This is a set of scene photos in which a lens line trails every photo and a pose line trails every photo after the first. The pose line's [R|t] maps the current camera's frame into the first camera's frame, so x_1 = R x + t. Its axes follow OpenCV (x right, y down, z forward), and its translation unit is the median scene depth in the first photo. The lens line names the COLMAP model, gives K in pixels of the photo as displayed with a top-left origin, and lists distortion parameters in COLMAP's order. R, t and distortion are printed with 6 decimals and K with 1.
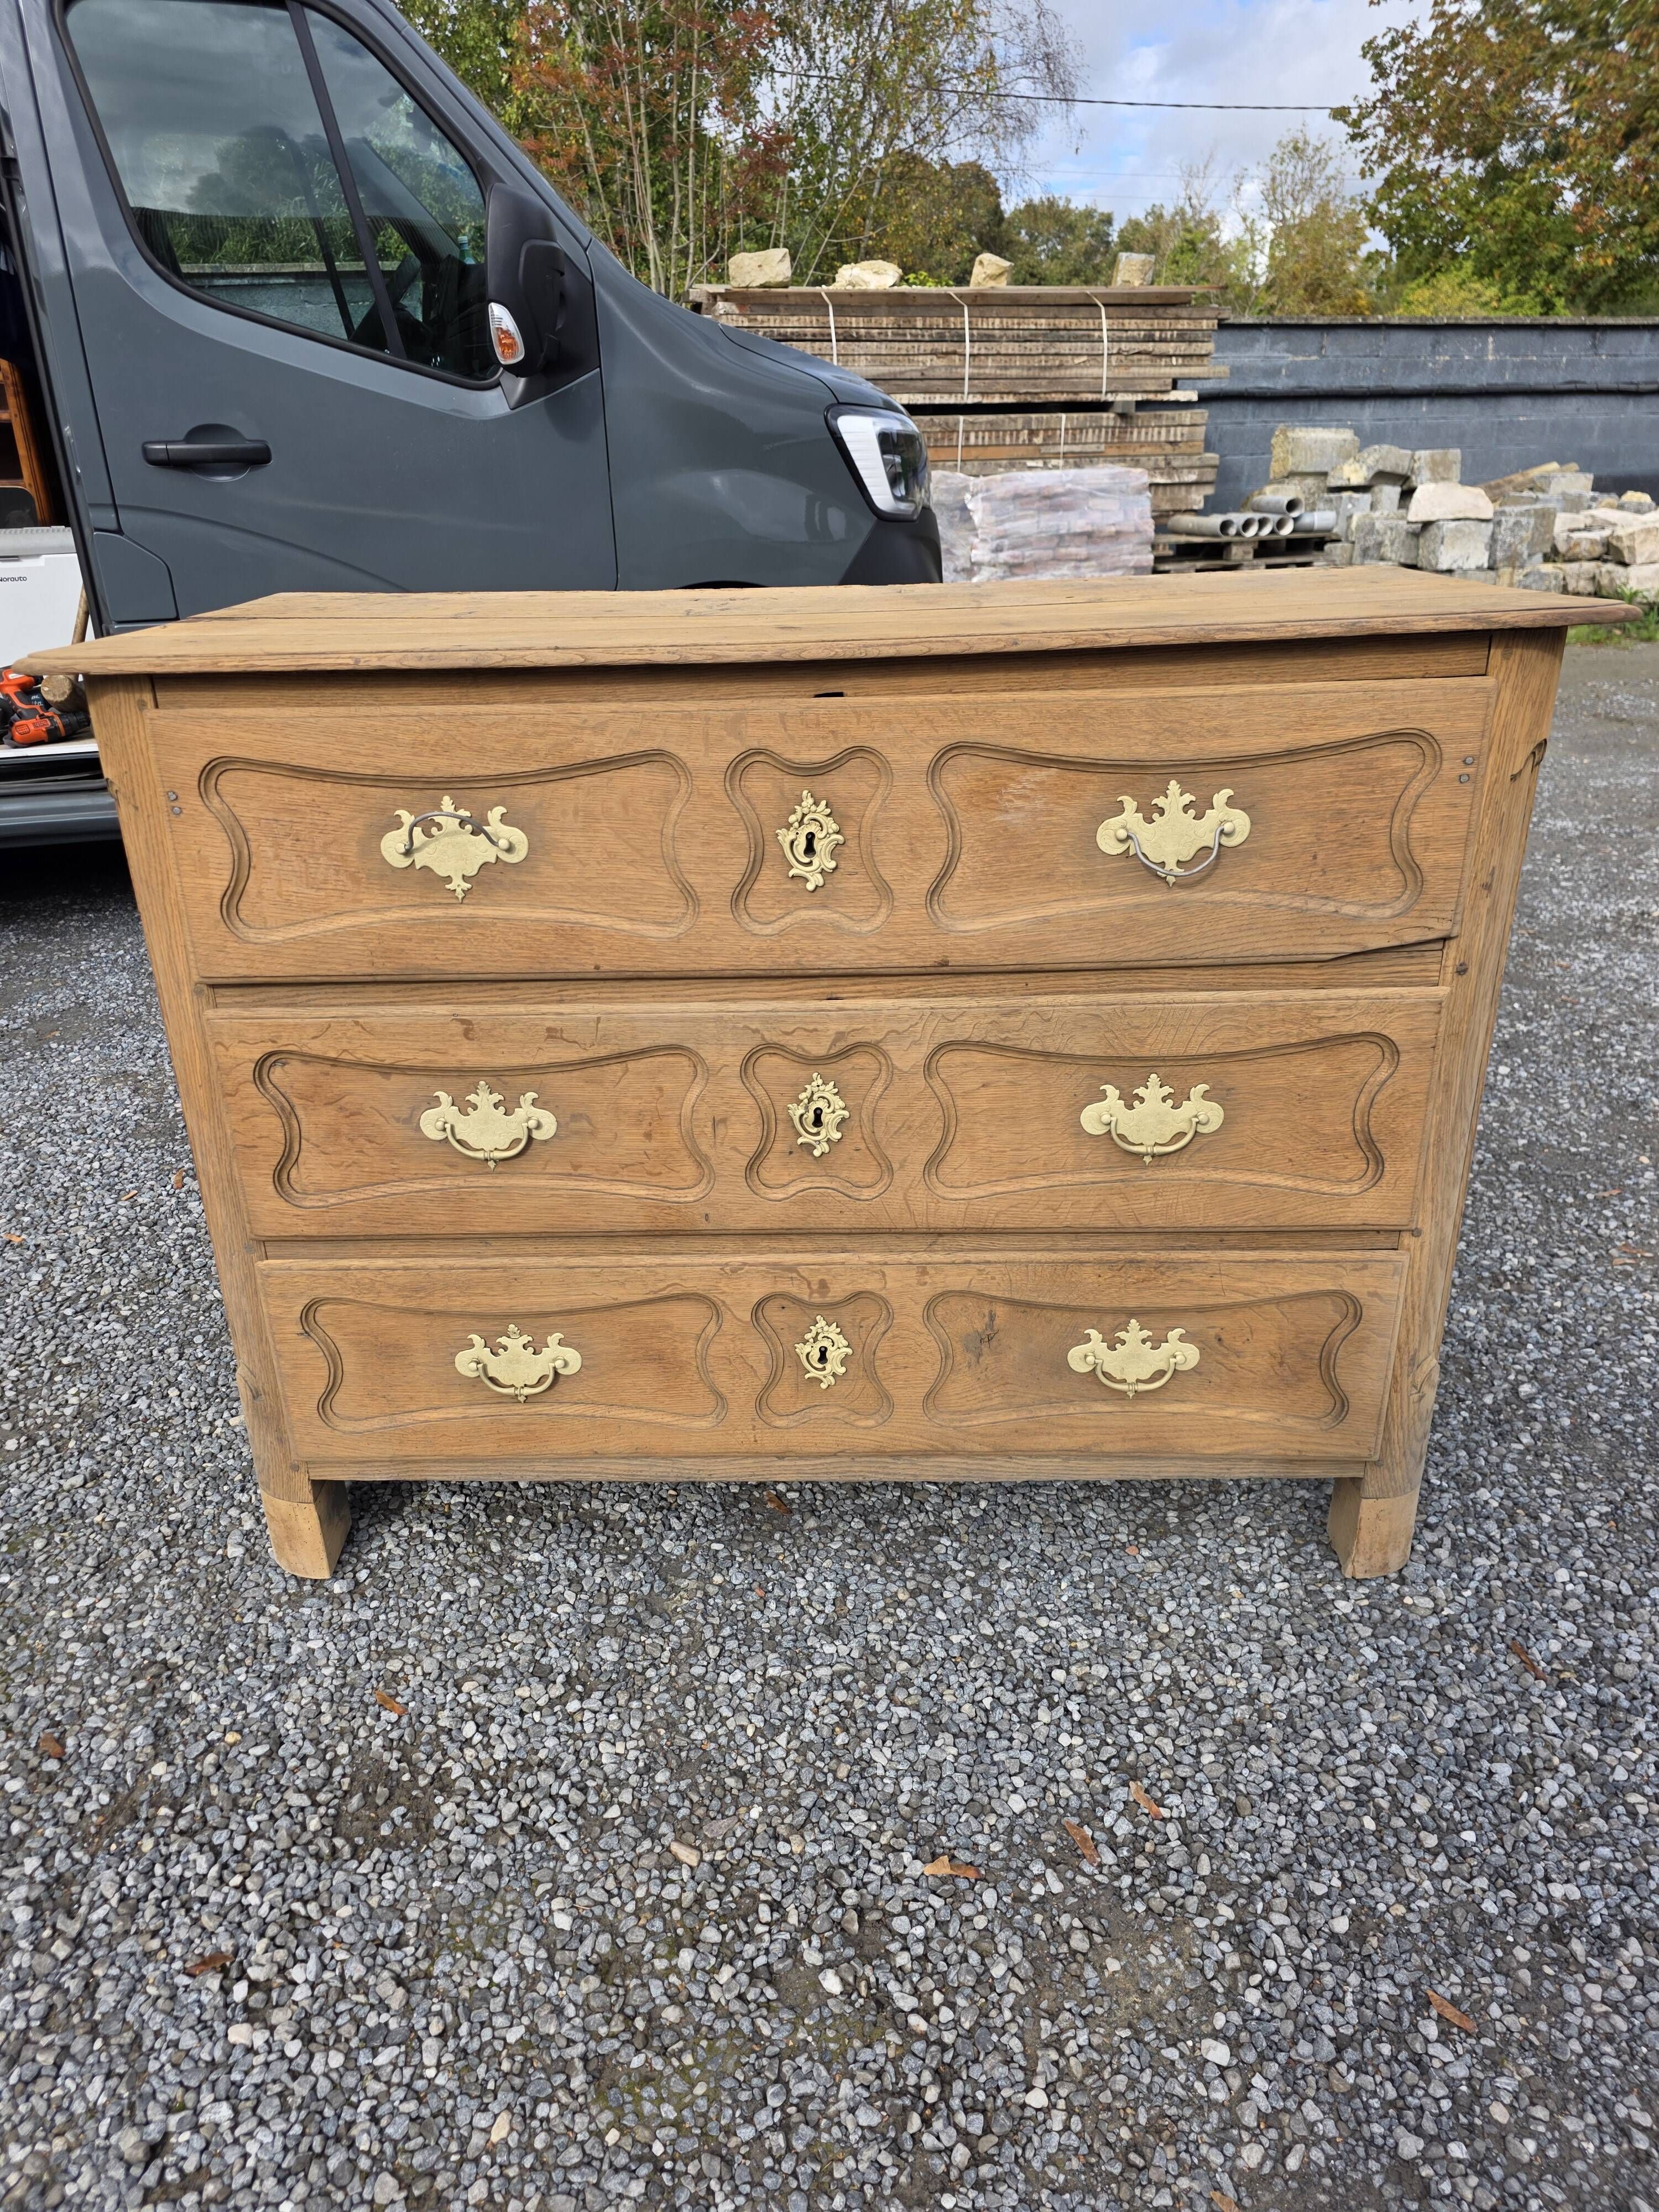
lens RADIAL K [[1486.4, 0, 812.7], [0, 1486.4, 1127.9], [0, 0, 1]] dist [0.033380, -0.022154]
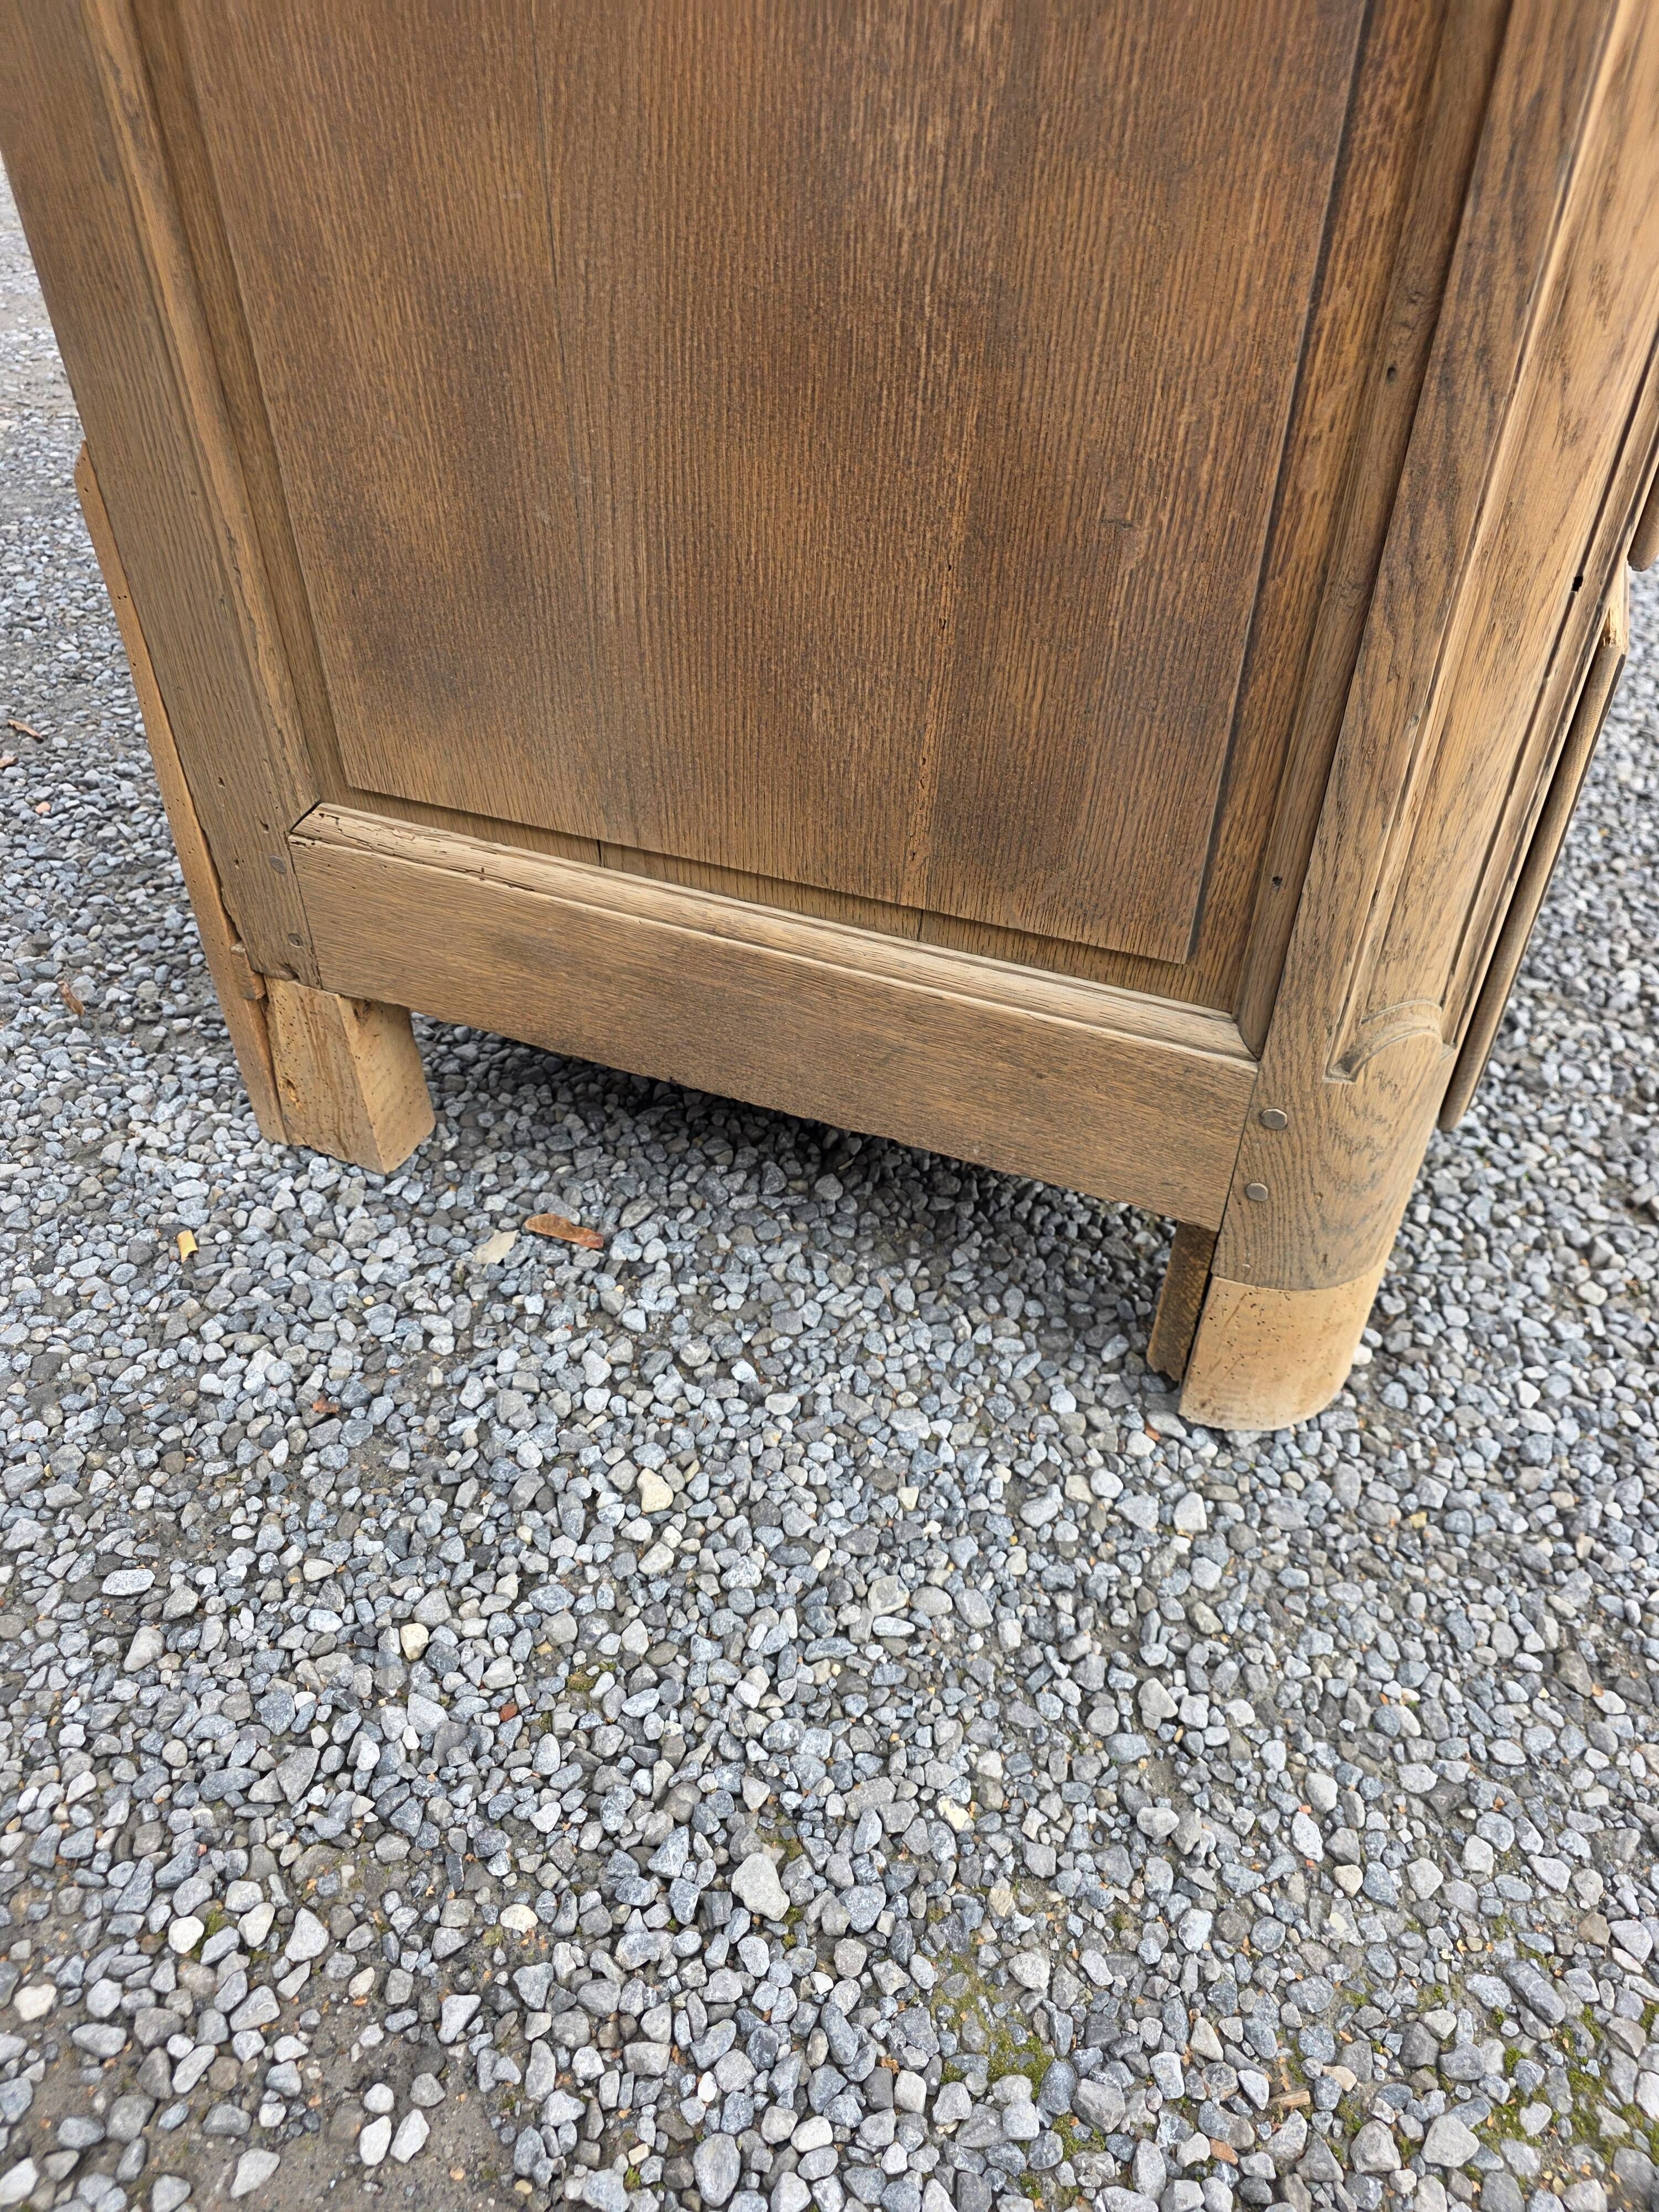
lens RADIAL K [[1489.0, 0, 849.3], [0, 1489.0, 1108.3], [0, 0, 1]] dist [0.067989, -0.094815]
pose [[0.344788, -0.567475, 0.747725, -0.865723], [0.356237, 0.816082, 0.455087, -0.059434], [-0.868456, 0.109459, 0.483532, 1.100370]]
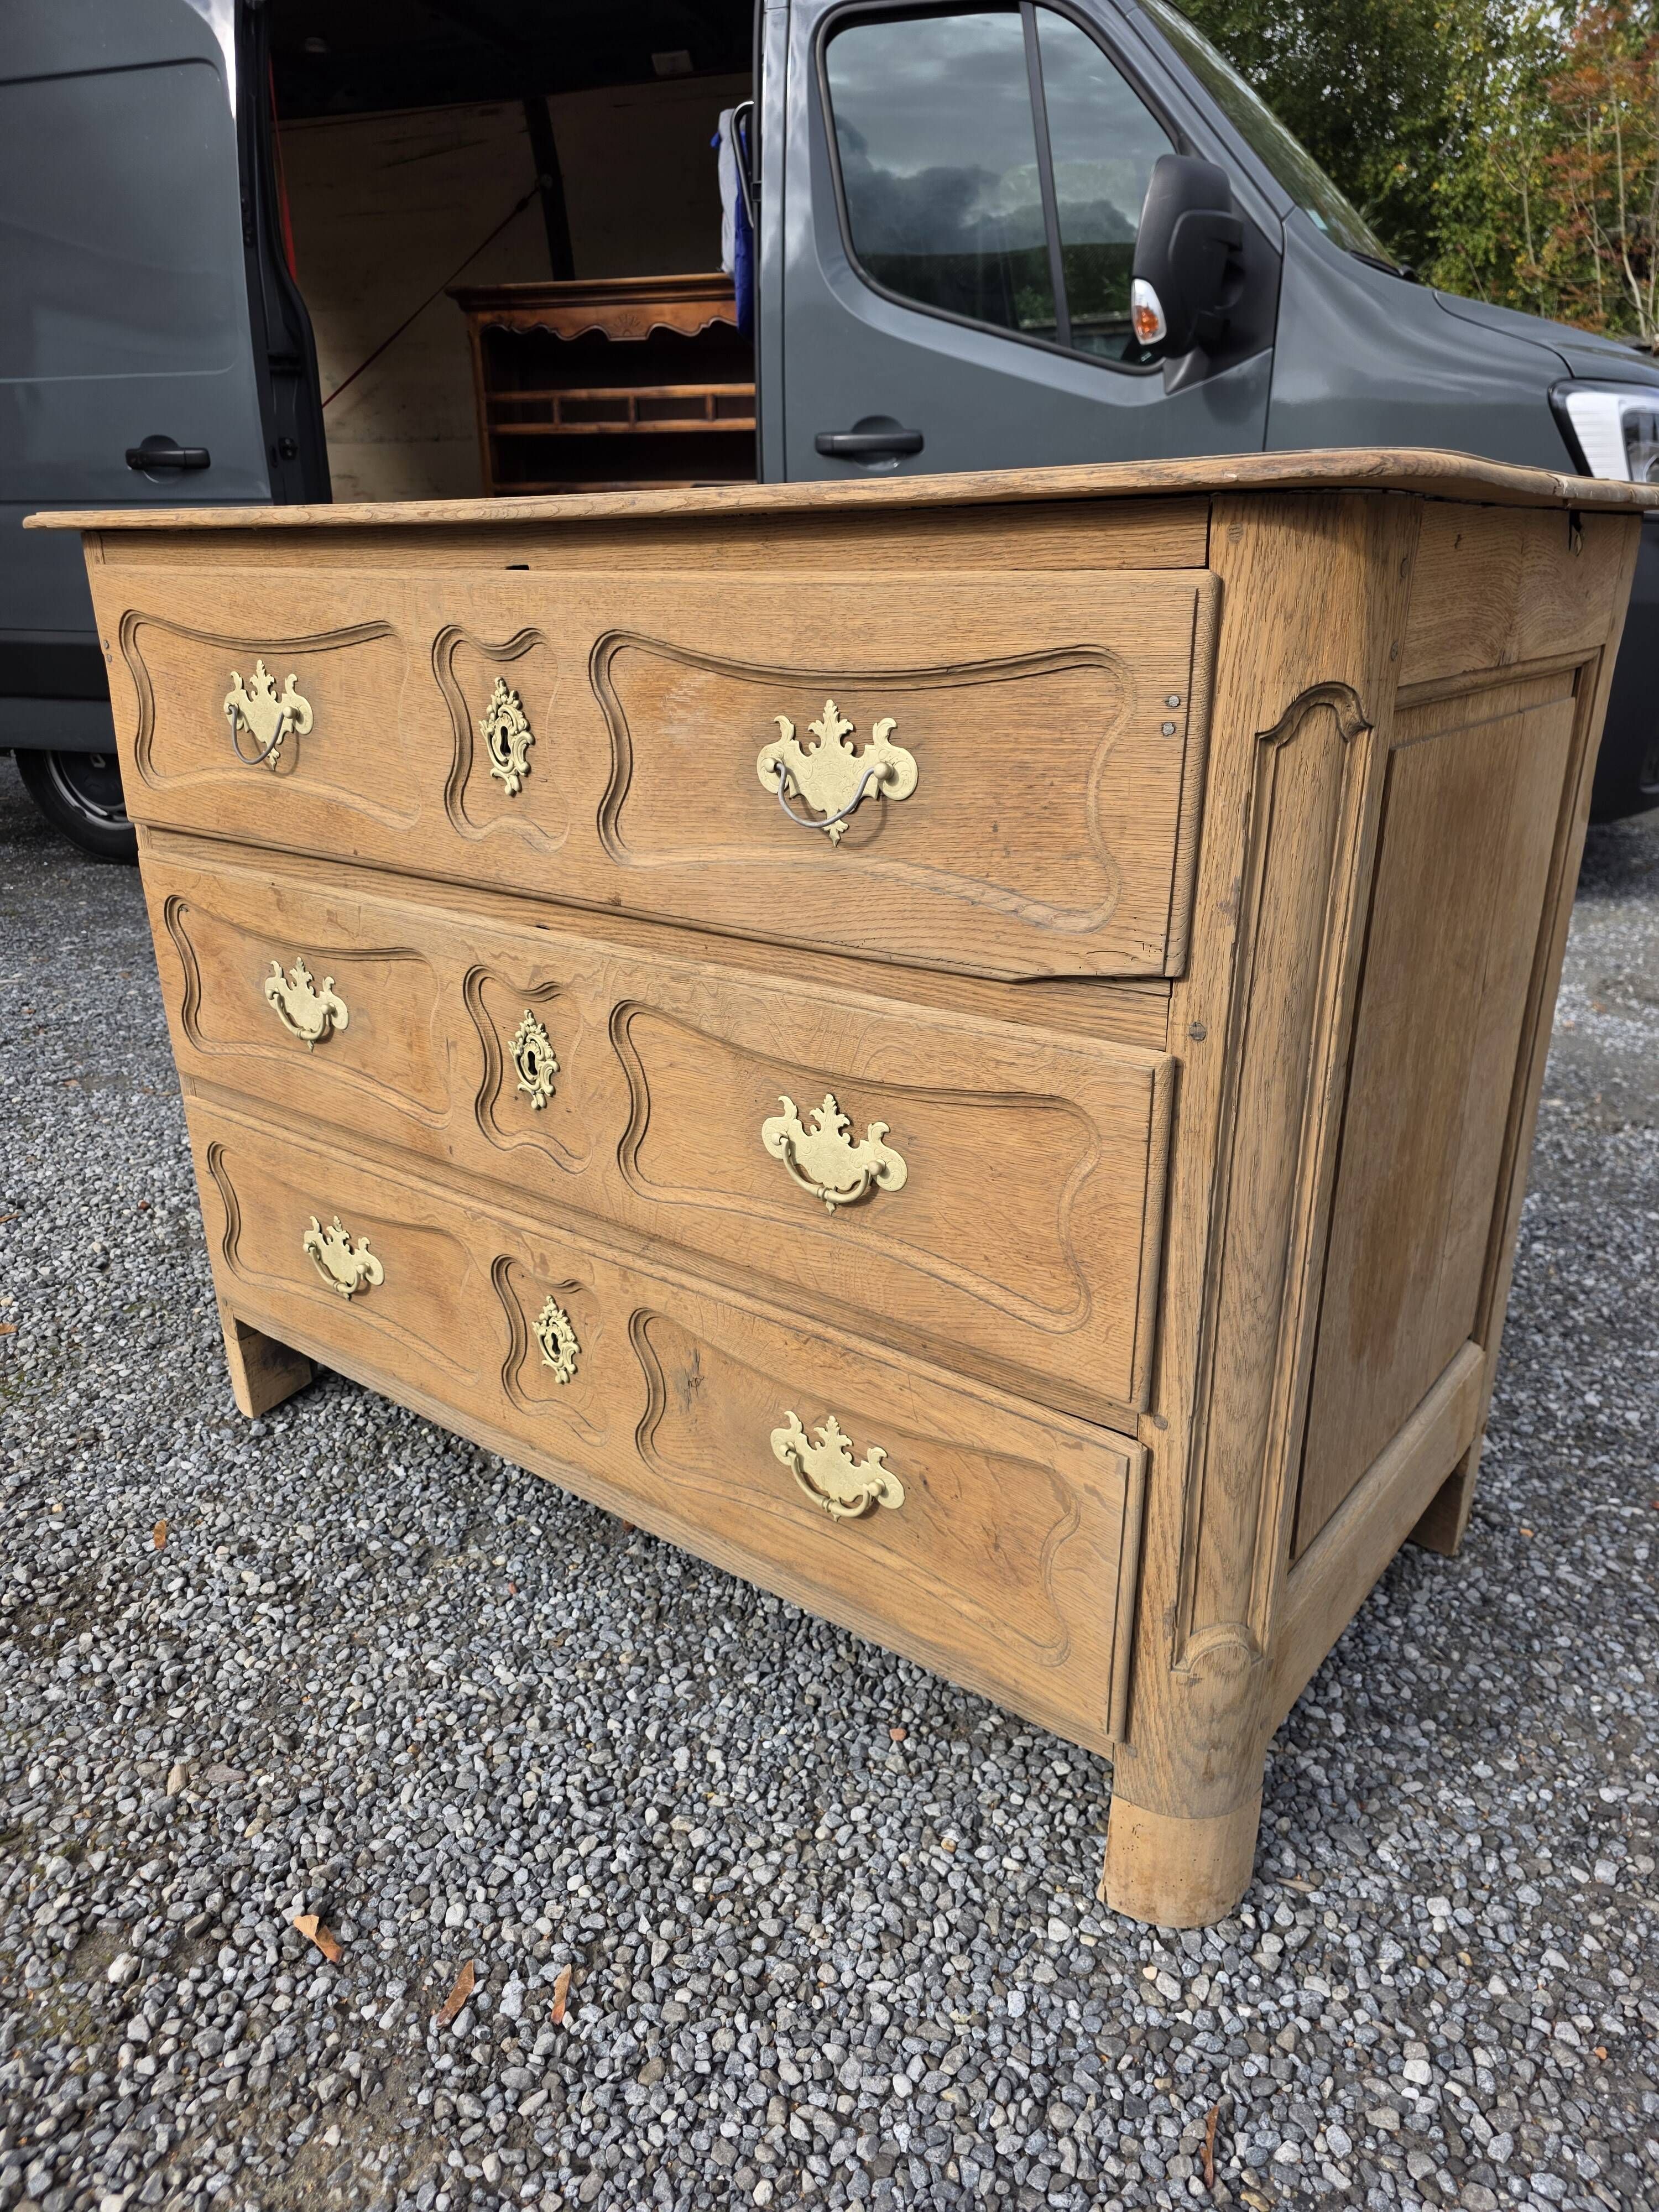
lens RADIAL K [[1495.9, 0, 851.8], [0, 1495.9, 1116.6], [0, 0, 1]] dist [0.026224, -0.019109]
pose [[0.816364, 0.227077, -0.531024, 0.658257], [-0.247862, 0.968233, 0.032988, -0.054733], [0.521646, 0.104691, 0.846715, 0.369938]]
